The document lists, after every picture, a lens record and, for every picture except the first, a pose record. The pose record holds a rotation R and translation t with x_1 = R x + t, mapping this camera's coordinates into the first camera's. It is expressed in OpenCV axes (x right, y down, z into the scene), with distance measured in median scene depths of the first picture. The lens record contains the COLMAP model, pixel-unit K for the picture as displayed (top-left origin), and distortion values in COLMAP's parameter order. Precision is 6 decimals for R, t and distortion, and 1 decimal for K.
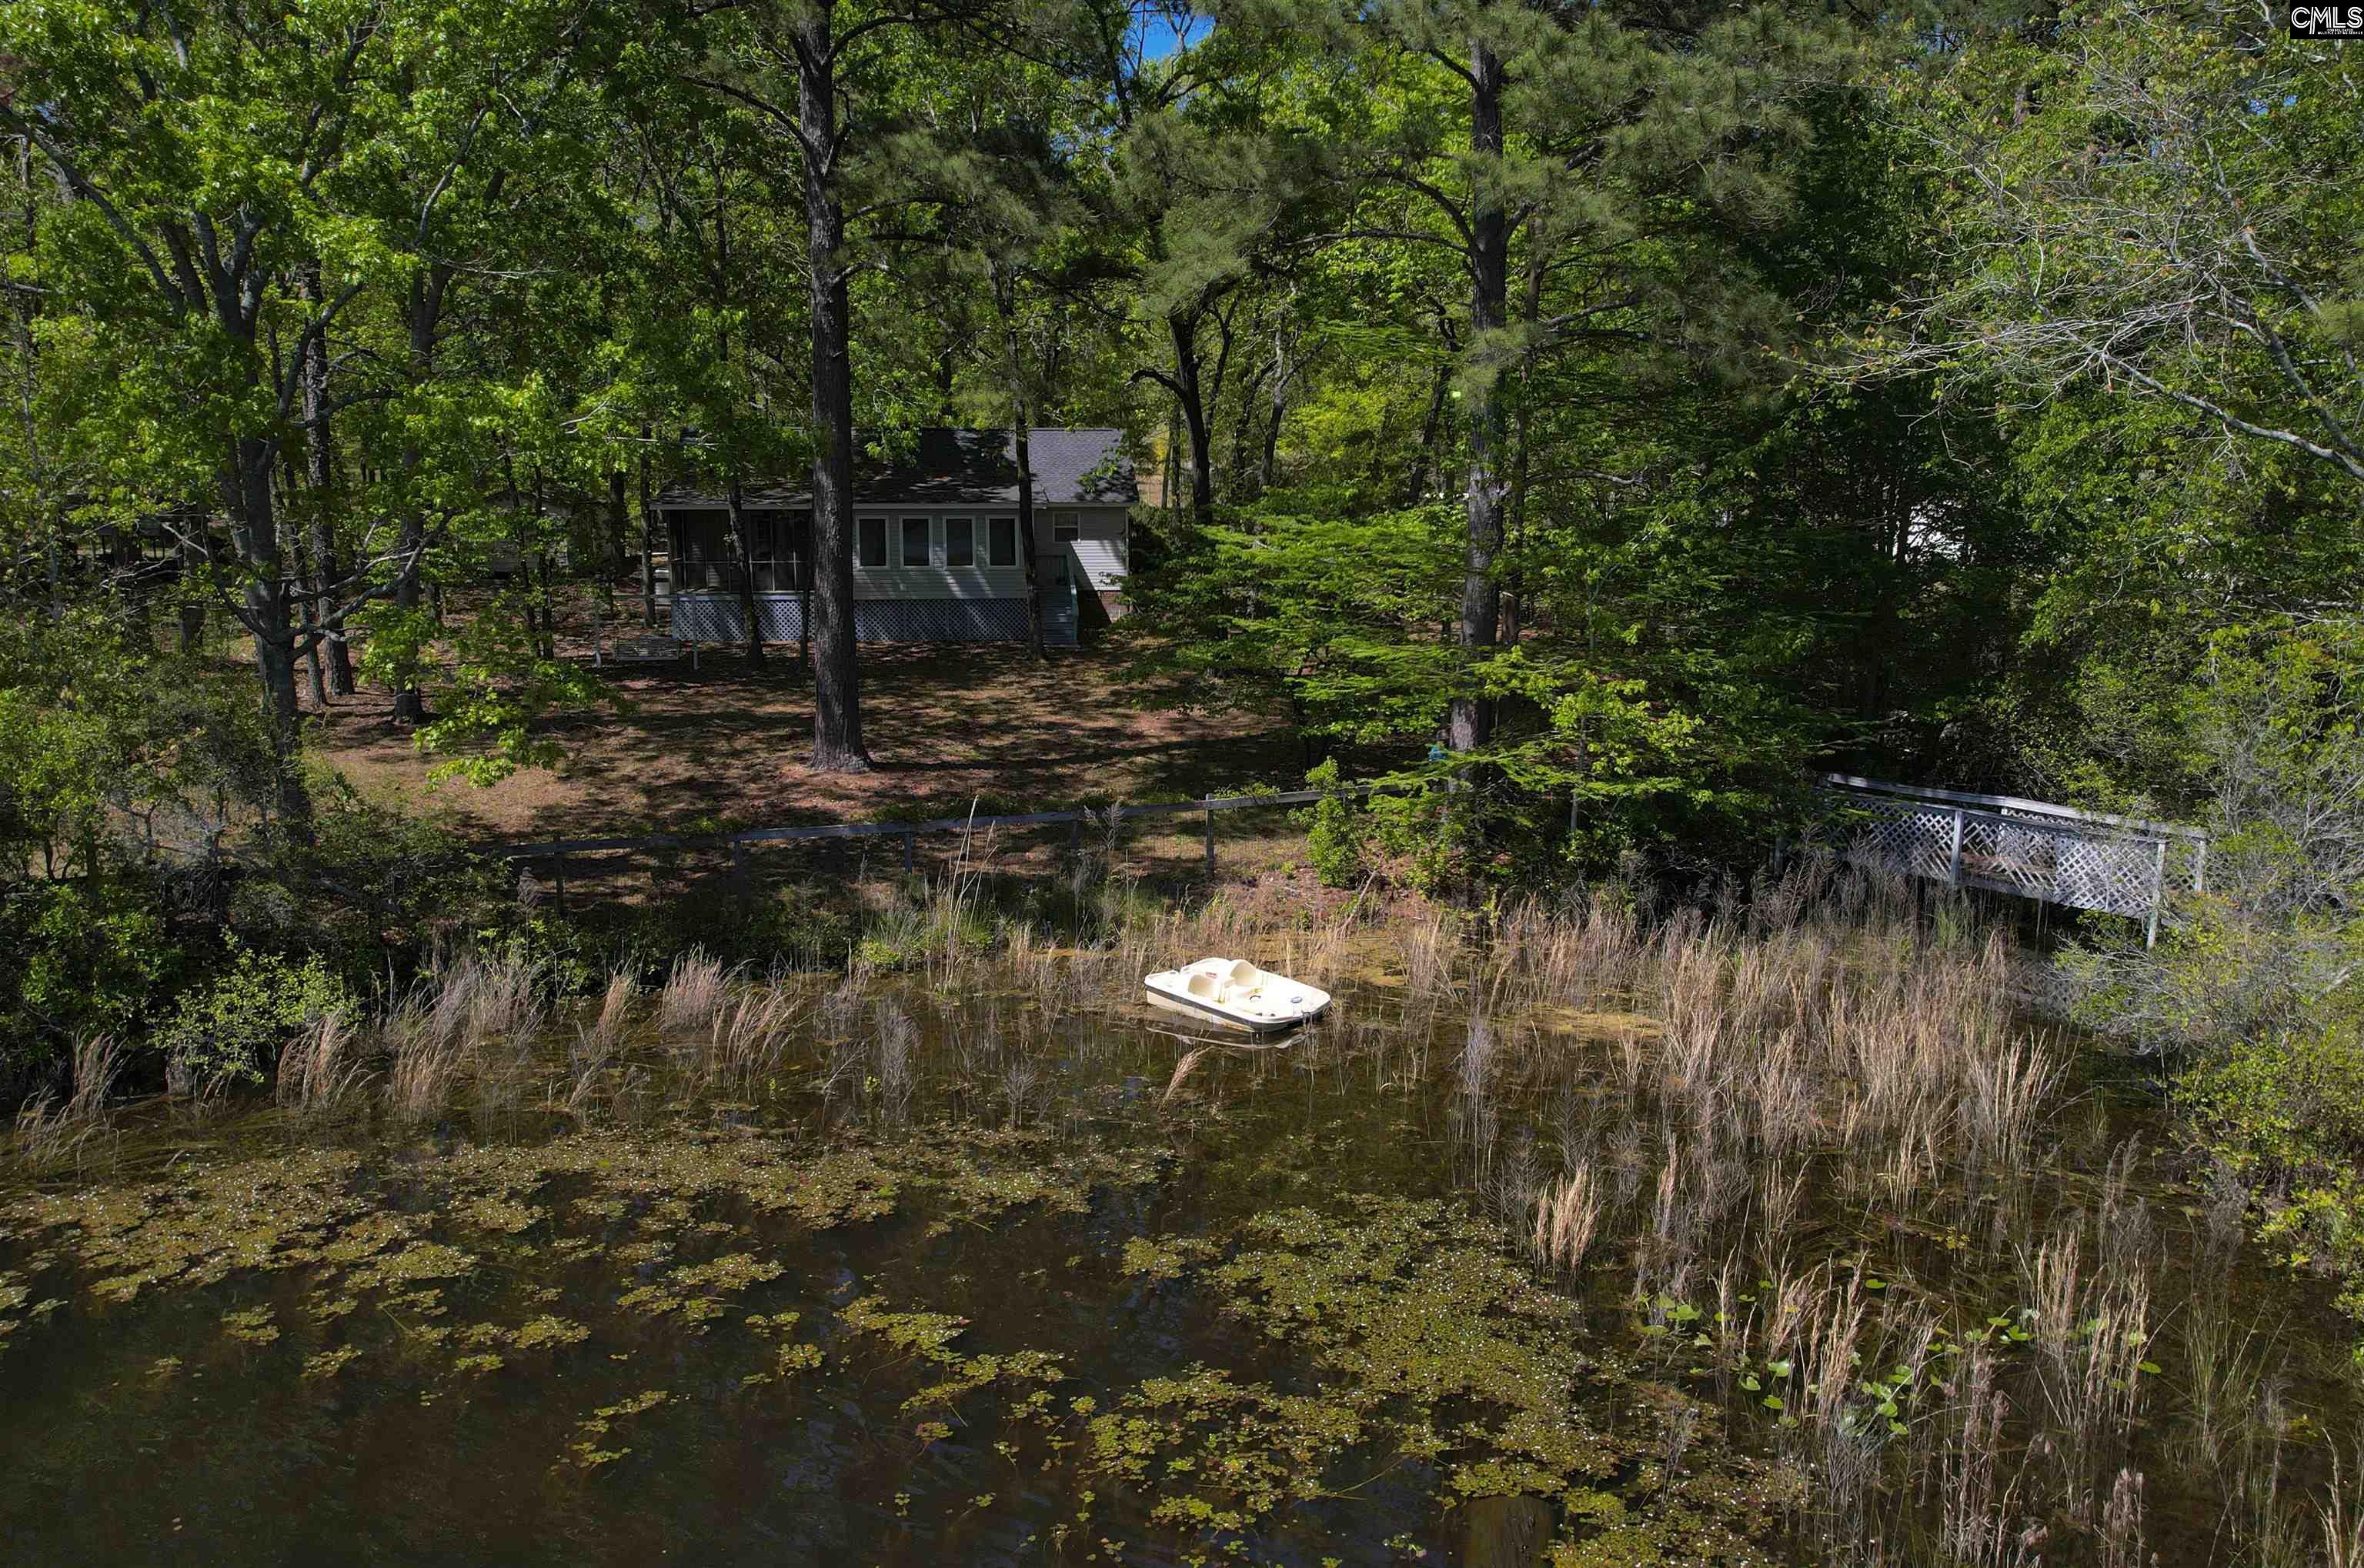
lens RADIAL K [[1629.1, 0, 1187.5], [0, 1629.1, 853.3], [0, 0, 1]] dist [-0.076700, 0.031437]
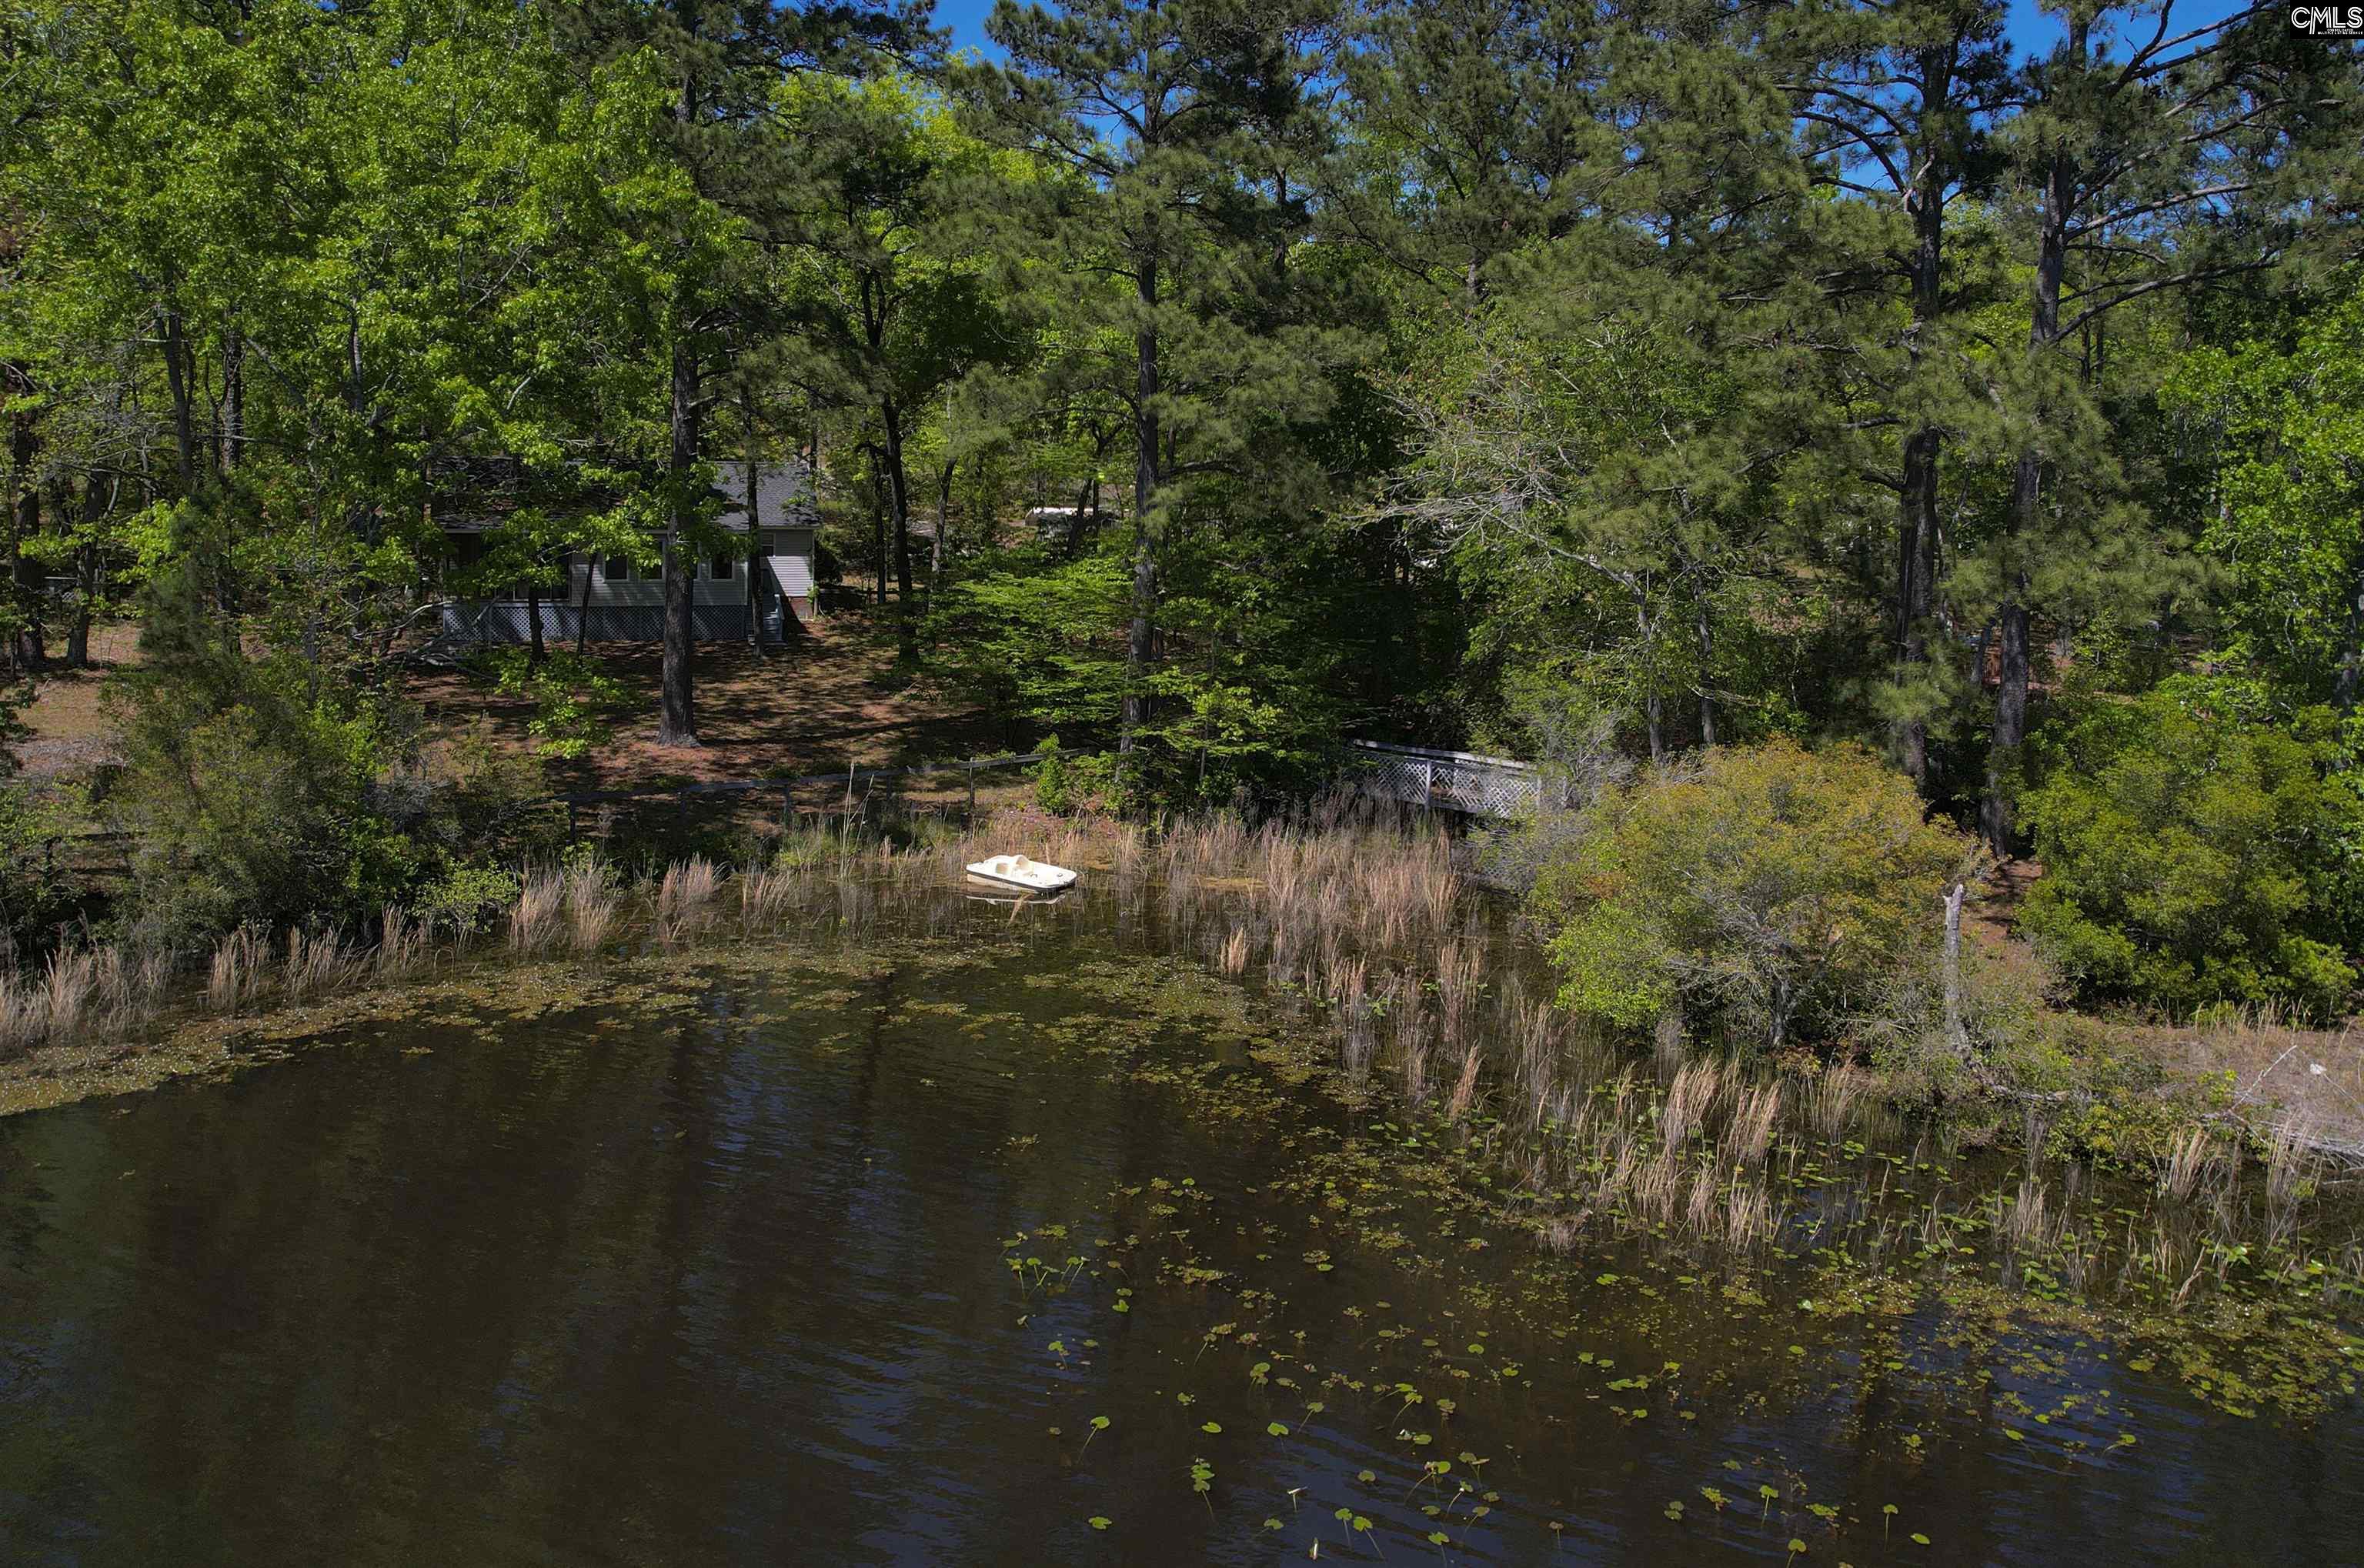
lens RADIAL K [[1629.1, 0, 1187.5], [0, 1629.1, 853.3], [0, 0, 1]] dist [-0.076700, 0.031437]
pose [[0.963561, -0.029578, 0.265849, -0.236093], [0.024816, 0.999466, 0.021253, 0.030988], [-0.266335, -0.013881, 0.963780, -0.629740]]
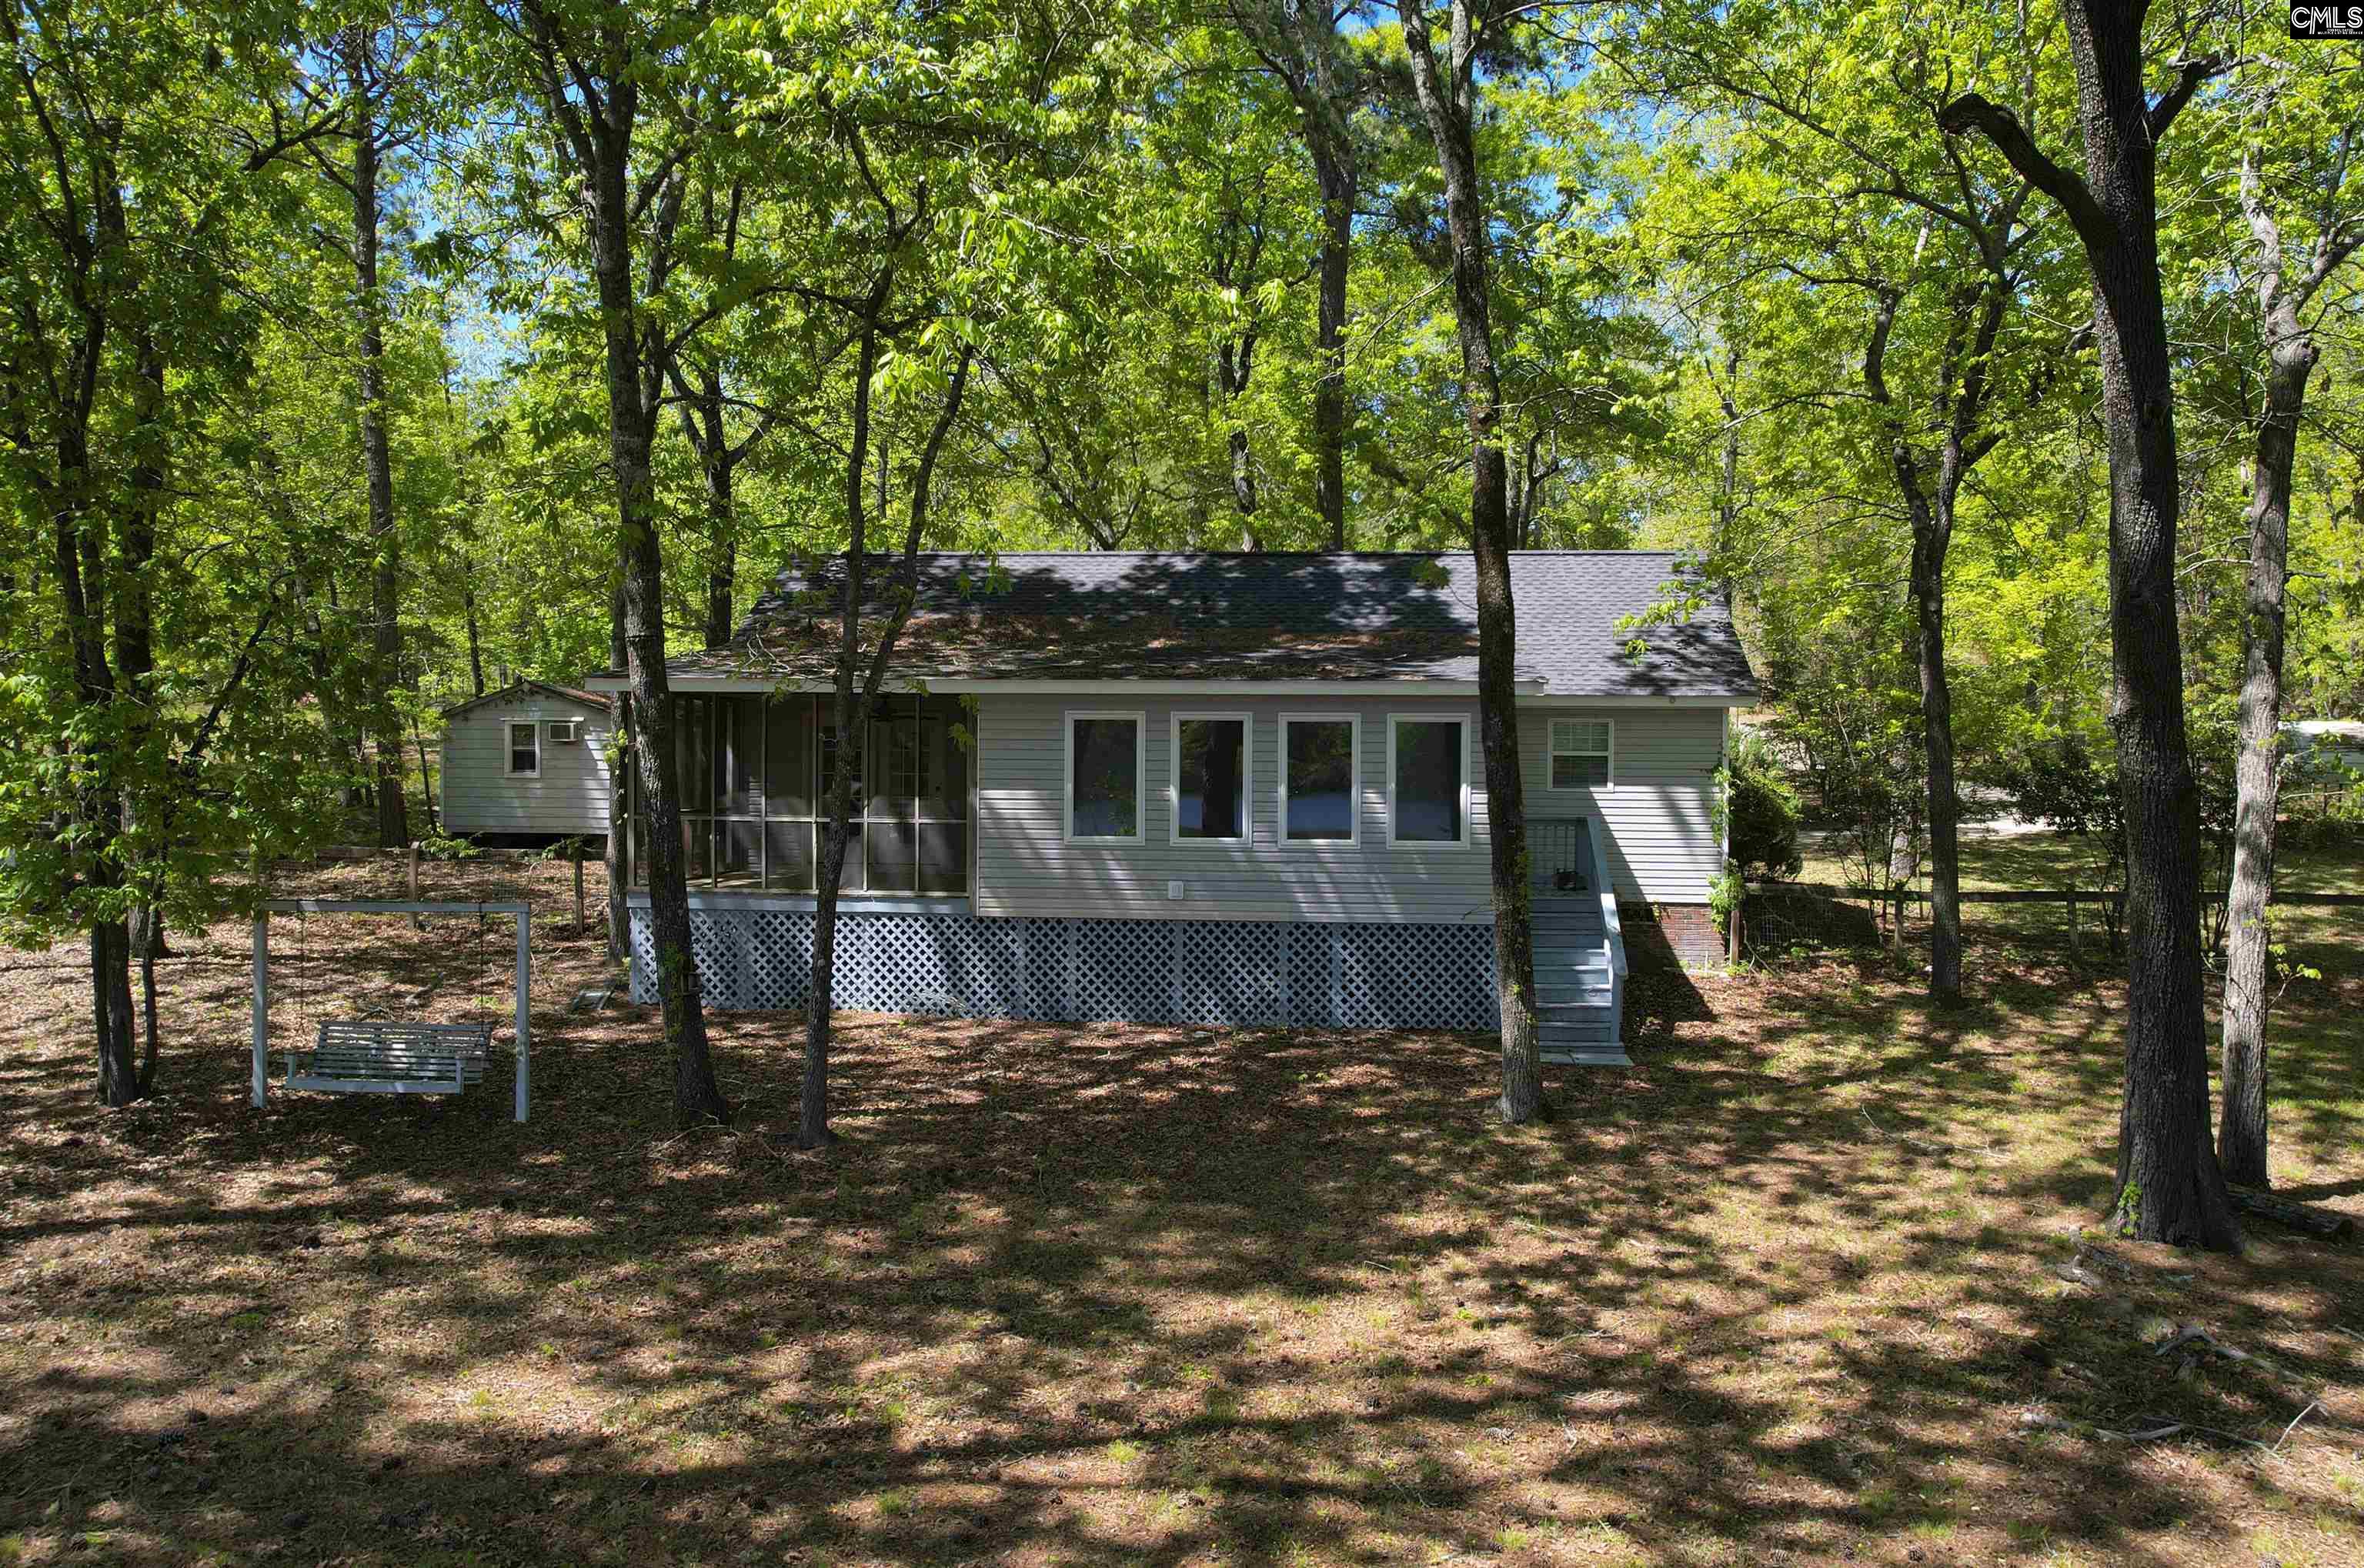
lens RADIAL K [[1629.1, 0, 1187.5], [0, 1629.1, 853.3], [0, 0, 1]] dist [-0.076700, 0.031437]
pose [[0.963701, 0.011349, -0.266742, -0.147669], [-0.057736, 0.984314, -0.166712, -0.237899], [0.260666, 0.176061, 0.949240, 1.373384]]
